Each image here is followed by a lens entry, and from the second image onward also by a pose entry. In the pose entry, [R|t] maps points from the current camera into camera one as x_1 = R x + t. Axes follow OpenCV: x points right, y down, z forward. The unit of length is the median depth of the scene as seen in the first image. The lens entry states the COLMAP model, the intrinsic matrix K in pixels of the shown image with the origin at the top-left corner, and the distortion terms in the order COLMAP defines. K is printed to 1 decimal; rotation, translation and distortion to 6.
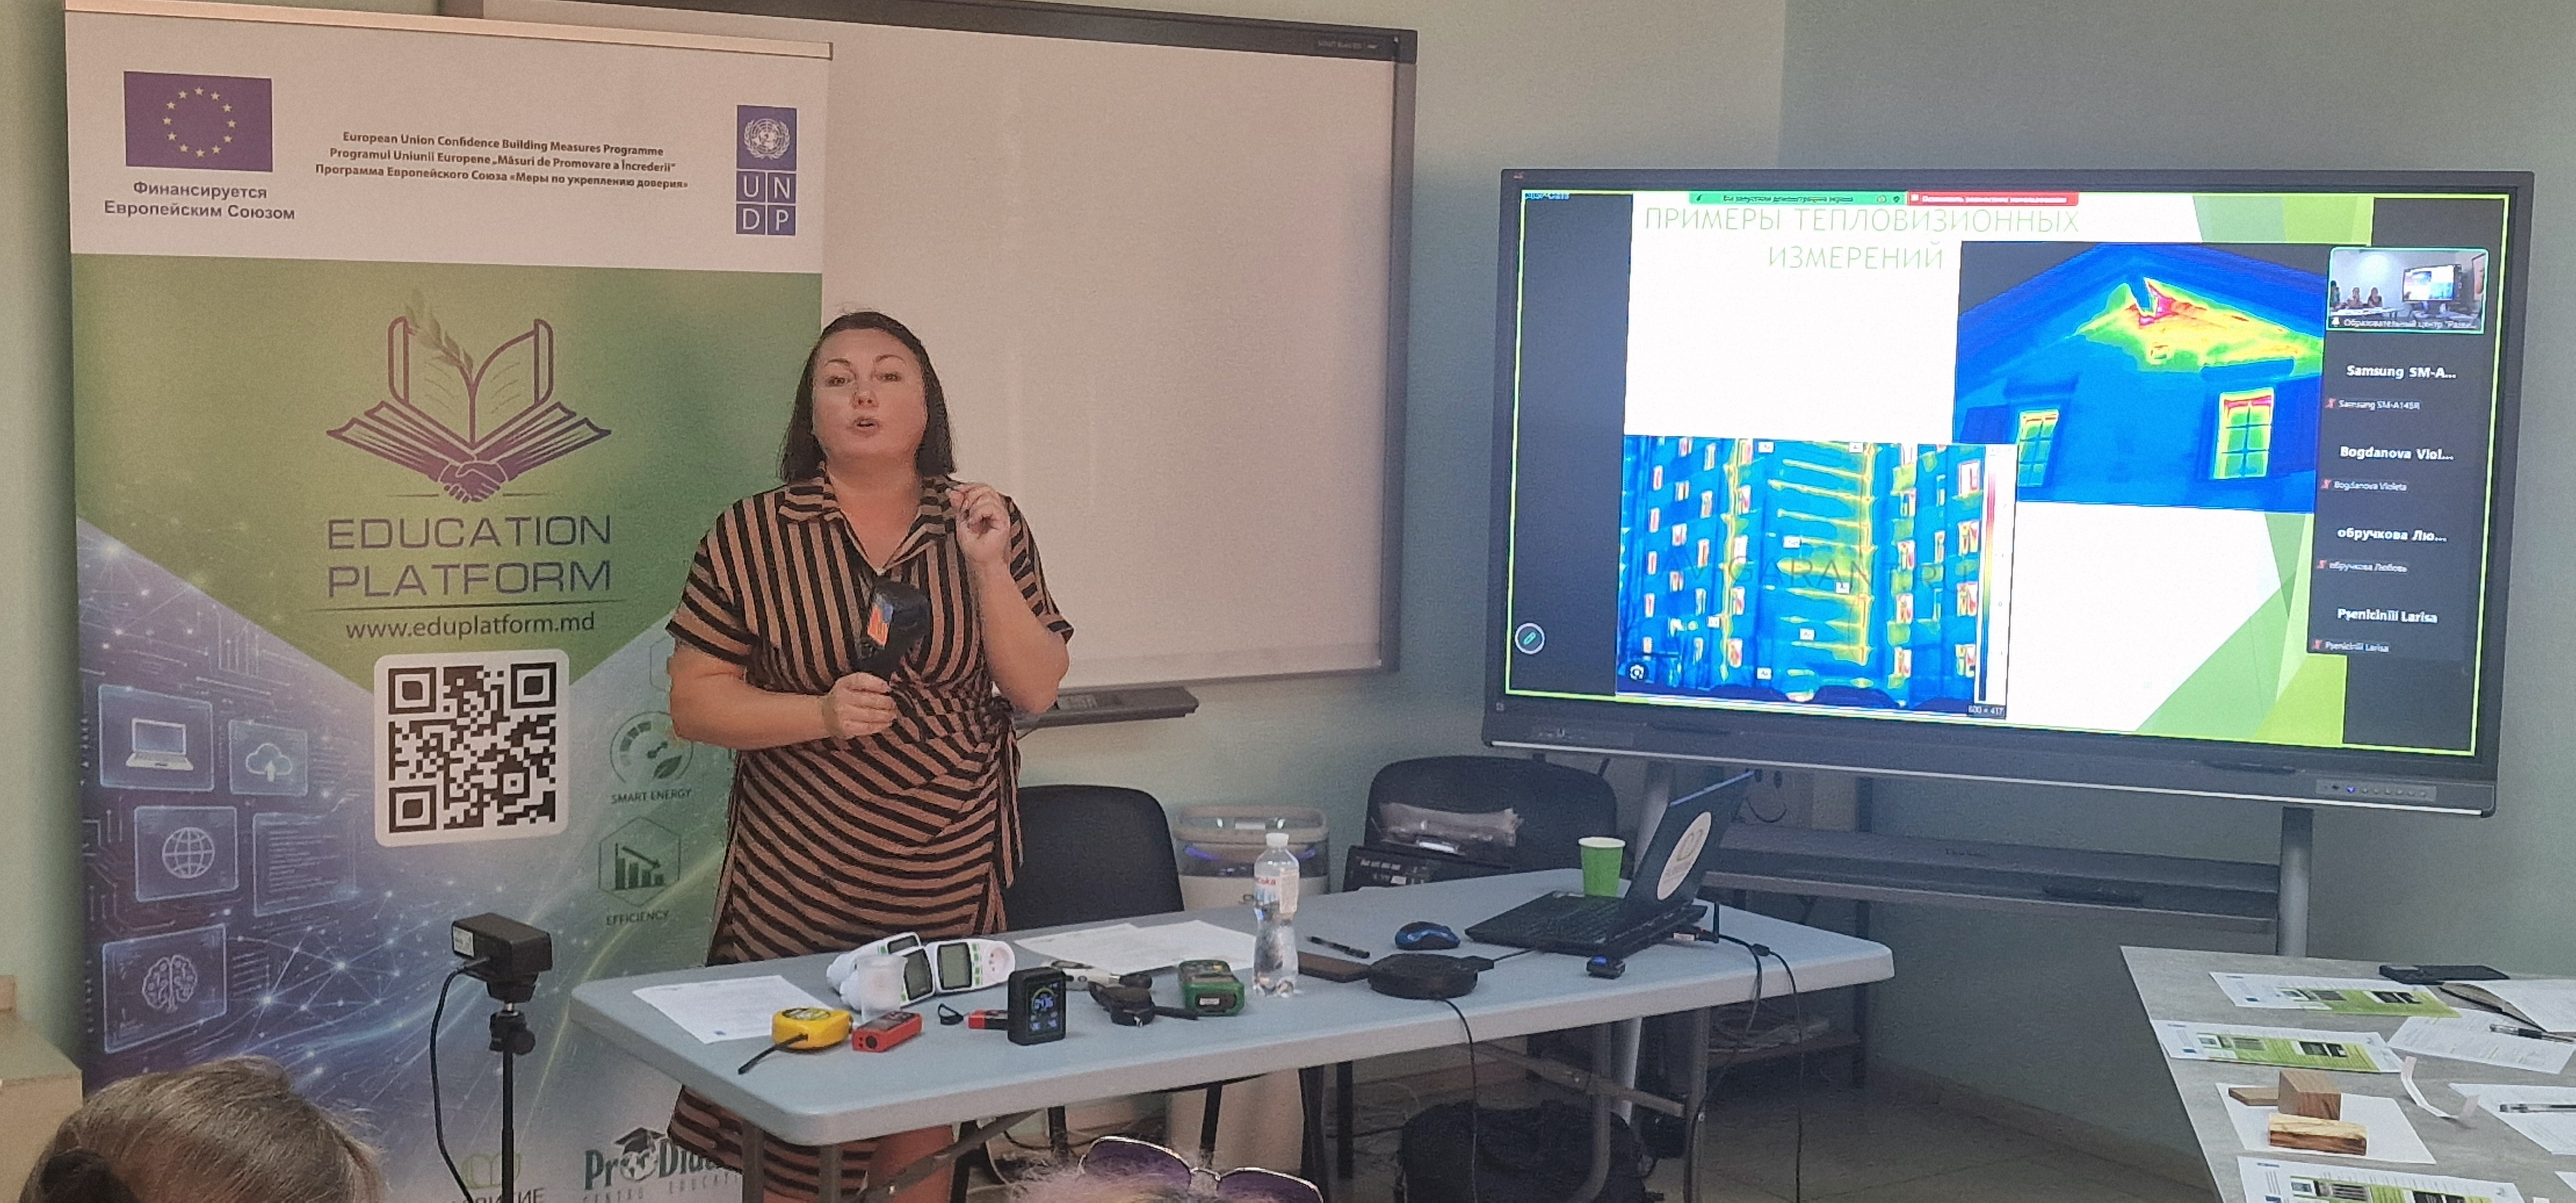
lens RADIAL K [[3011.6, 0, 1265.0], [0, 3011.6, 603.2], [0, 0, 1]] dist [0.083557, 0.000000]
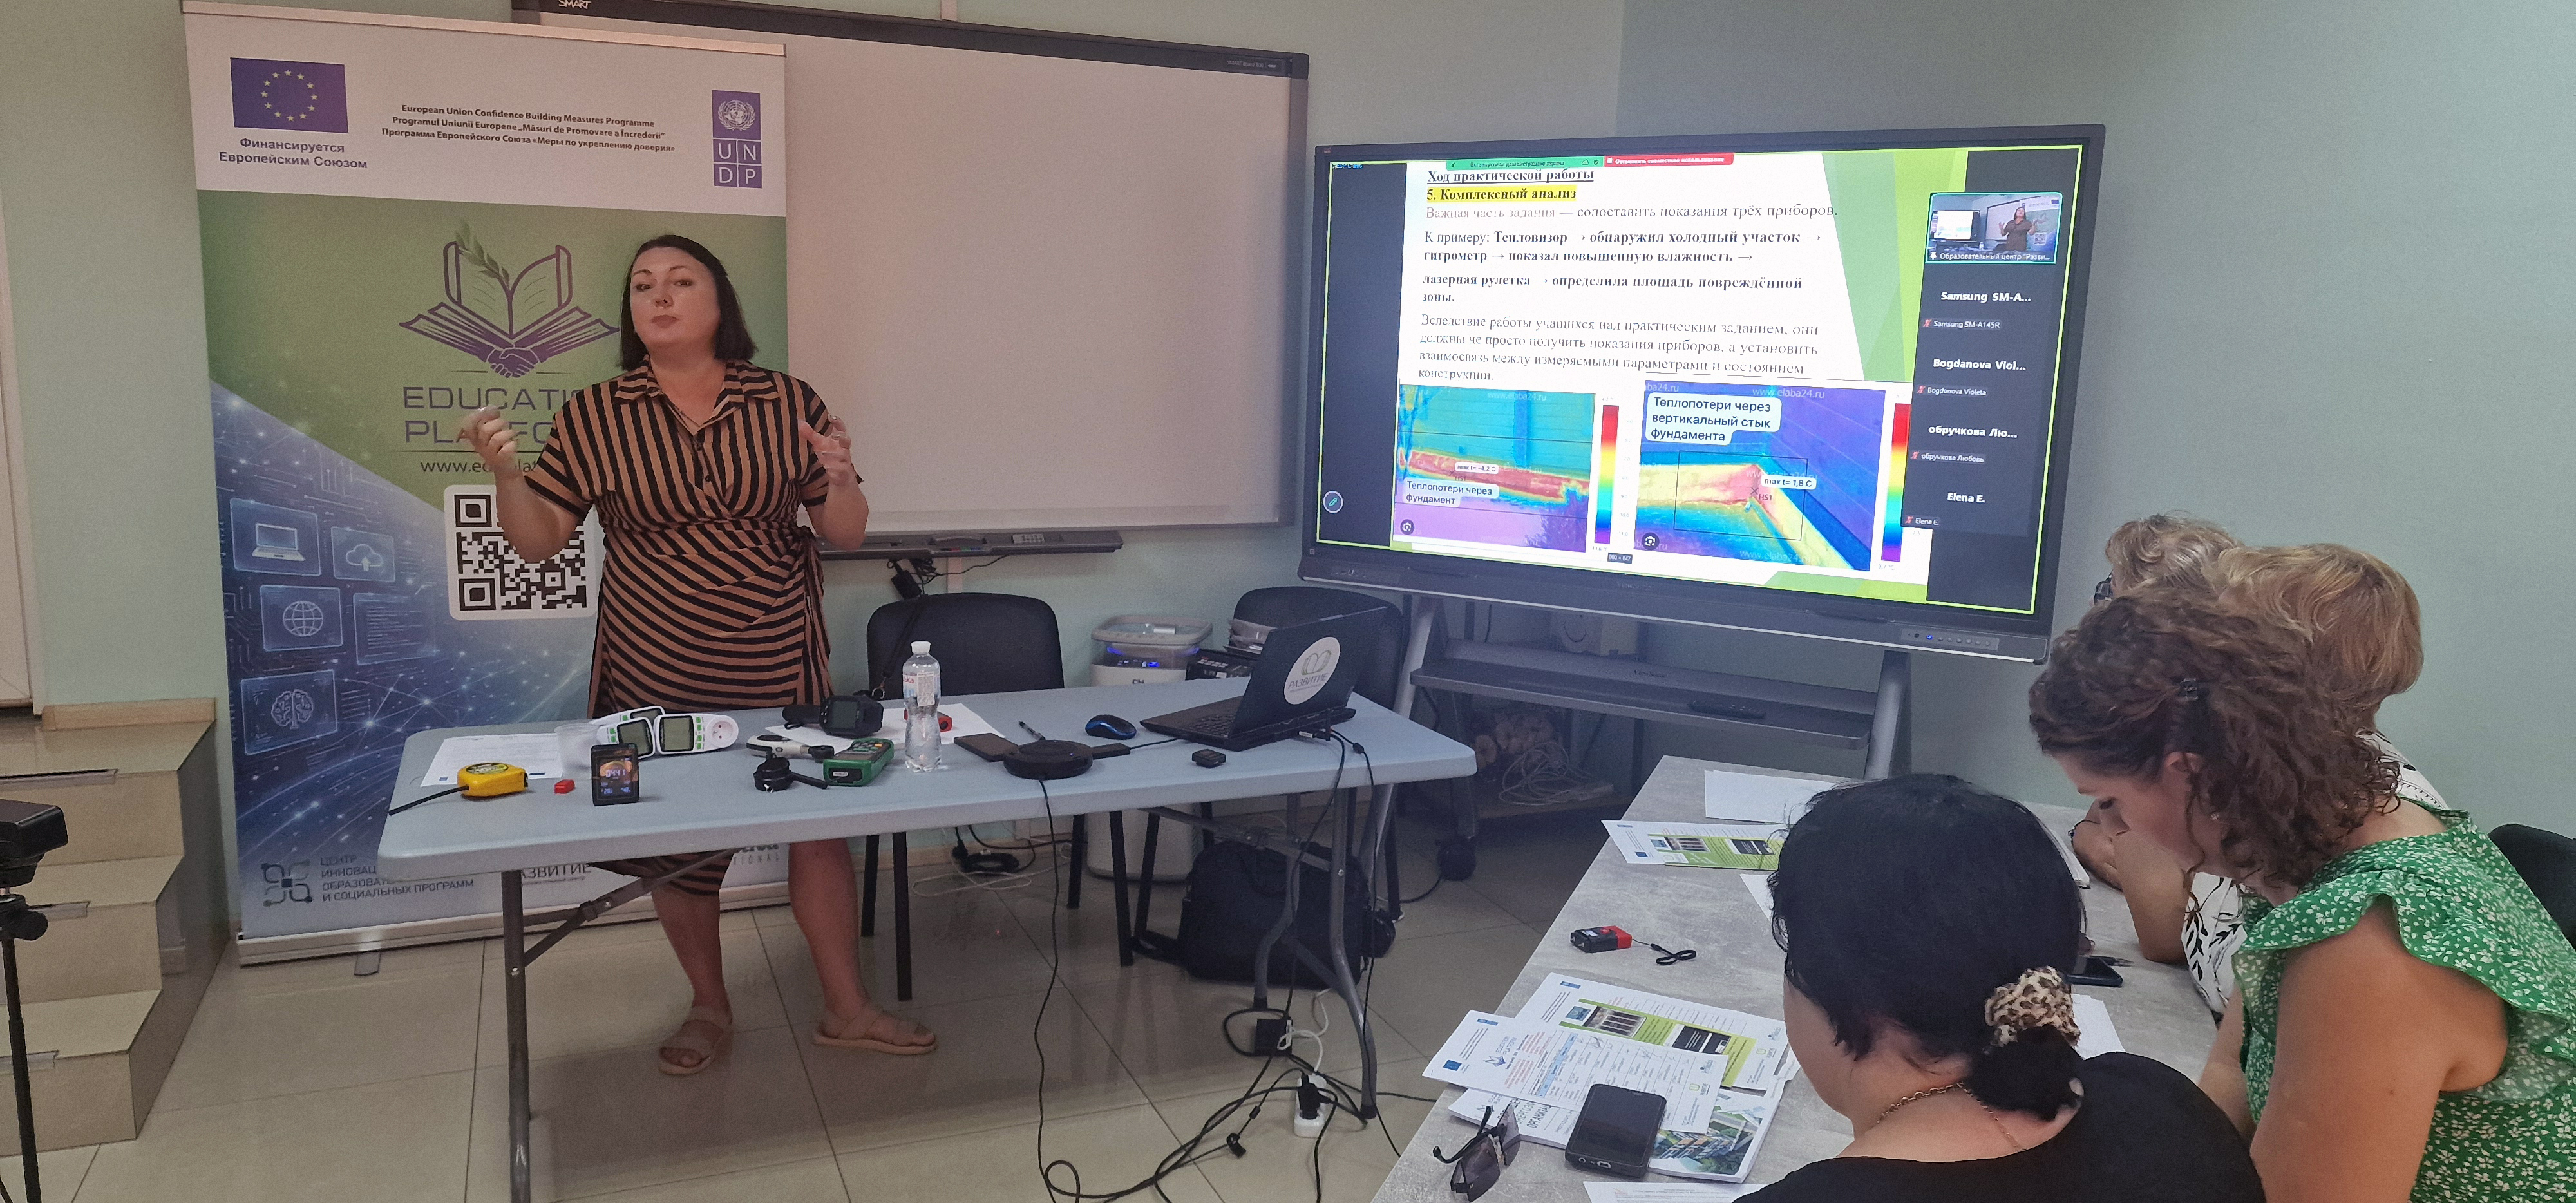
lens RADIAL K [[1719.0, 0, 1268.0], [0, 1719.0, 590.2], [0, 0, 1]] dist [0.045619, -0.013781]
pose [[0.982187, 0.037819, -0.184063, 0.230637], [-0.027290, 0.997861, 0.059403, 0.007558], [0.185916, -0.053322, 0.981118, 0.273224]]
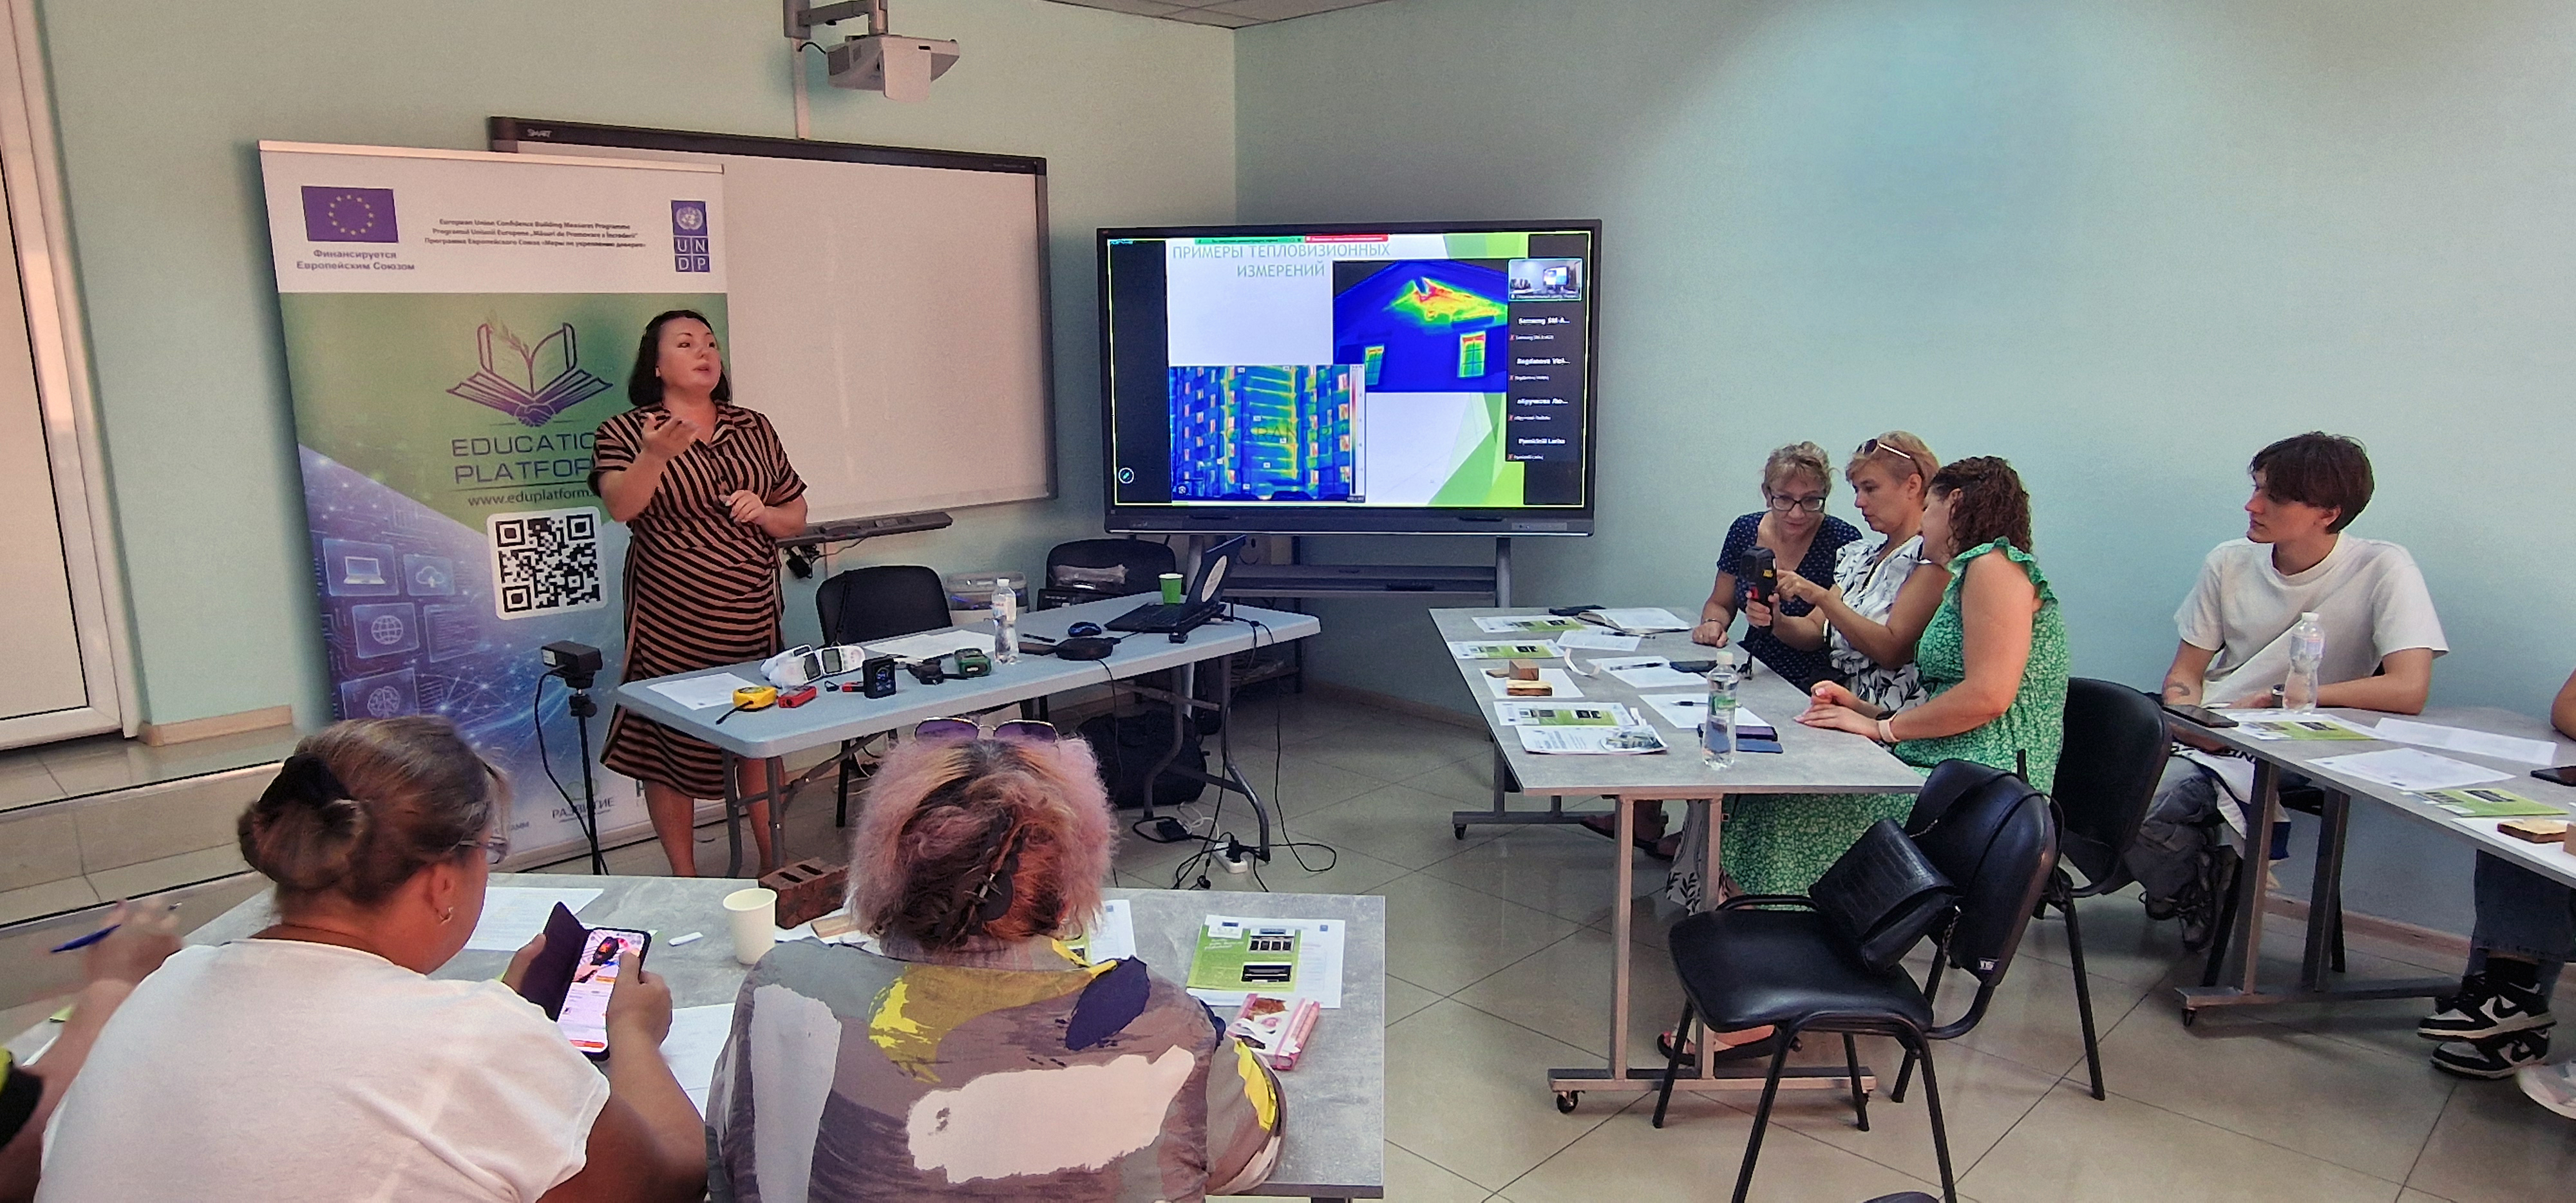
lens RADIAL K [[1506.3, 0, 1269.7], [0, 1506.3, 609.4], [0, 0, 1]] dist [-0.012212, 0.010832]
pose [[0.980486, -0.067358, 0.184687, -0.006344], [0.050845, 0.994391, 0.092740, 0.013729], [-0.189898, -0.081540, 0.978412, 0.035421]]
